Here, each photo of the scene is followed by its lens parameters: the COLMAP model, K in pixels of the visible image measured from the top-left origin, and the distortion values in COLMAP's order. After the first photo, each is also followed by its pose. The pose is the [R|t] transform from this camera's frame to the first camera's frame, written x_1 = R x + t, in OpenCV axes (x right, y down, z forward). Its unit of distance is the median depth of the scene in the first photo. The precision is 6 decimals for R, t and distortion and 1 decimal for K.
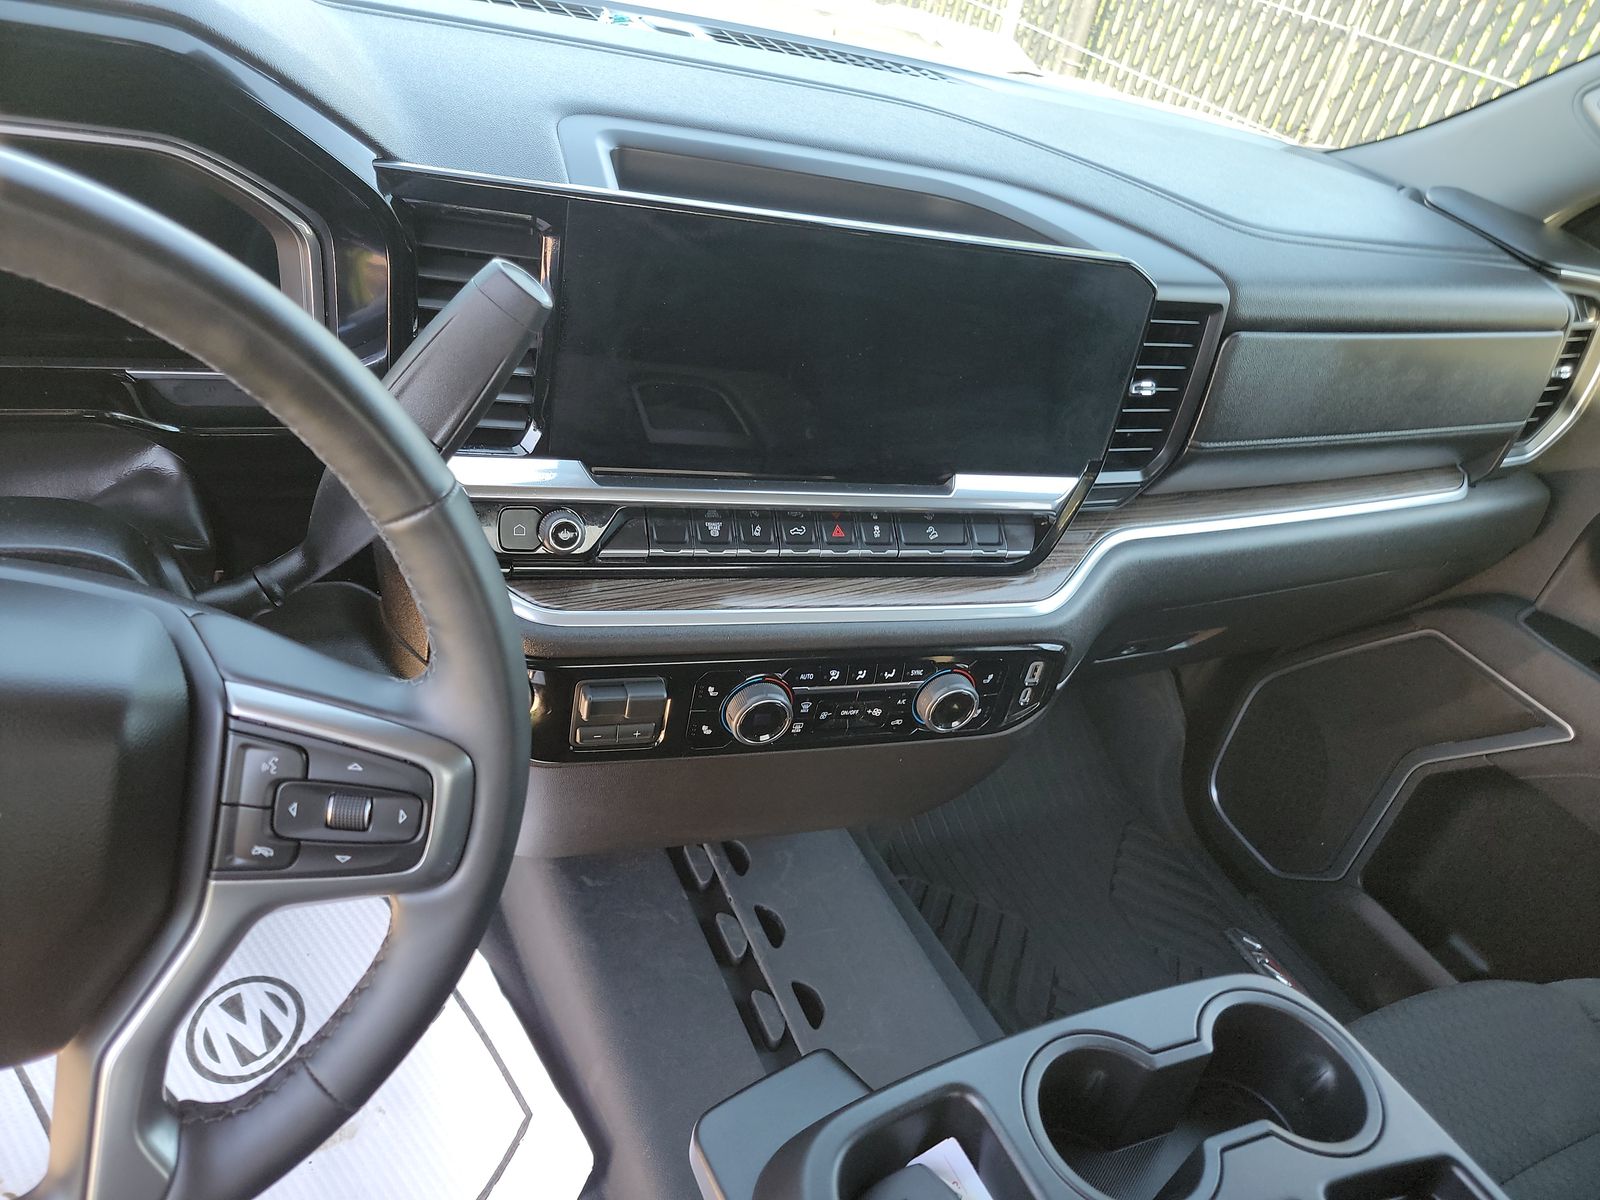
lens RADIAL K [[1132.3, 0, 800.0], [0, 1132.3, 600.0], [0, 0, 1]] dist [0.066676, -0.057055]
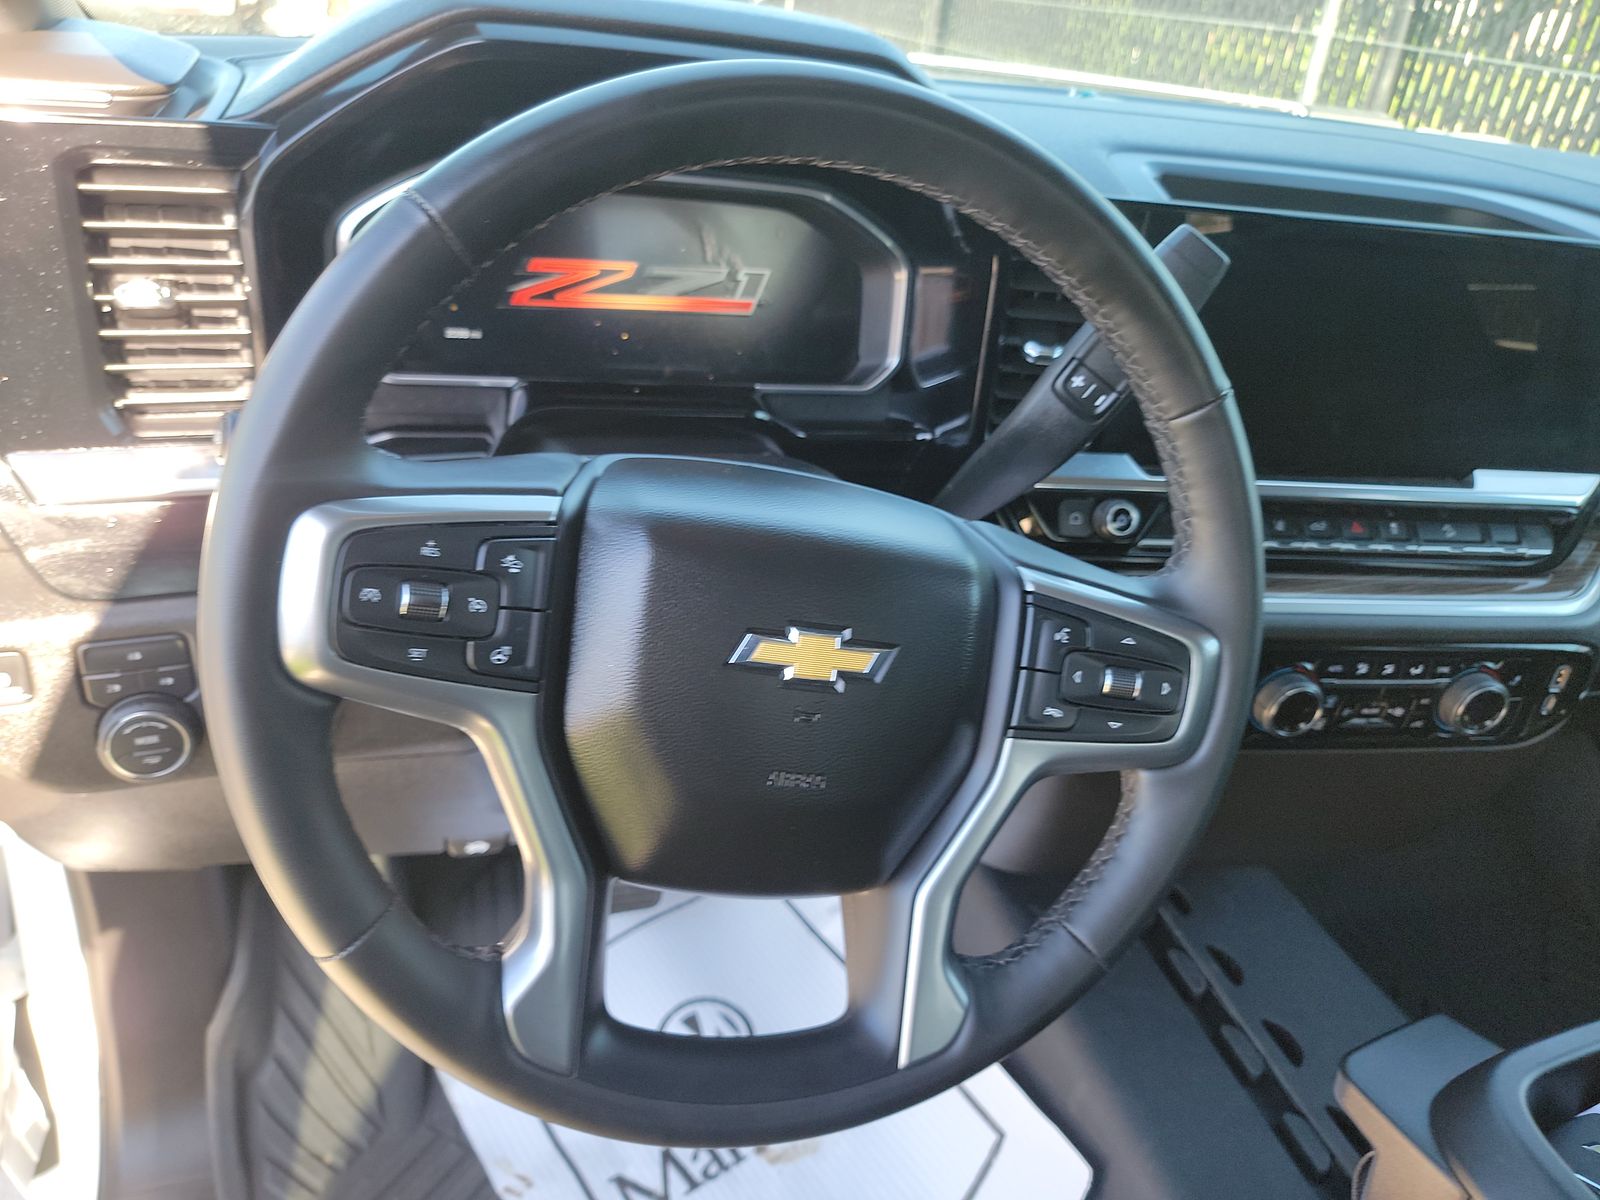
lens RADIAL K [[1144.8, 0, 800.0], [0, 1144.8, 600.0], [0, 0, 1]] dist [0.006039, -0.000149]
pose [[0.980598, -0.017828, -0.195218, -0.253831], [-0.005202, 0.993139, -0.116827, 0.125148], [0.195961, 0.115576, 0.973777, -0.087526]]
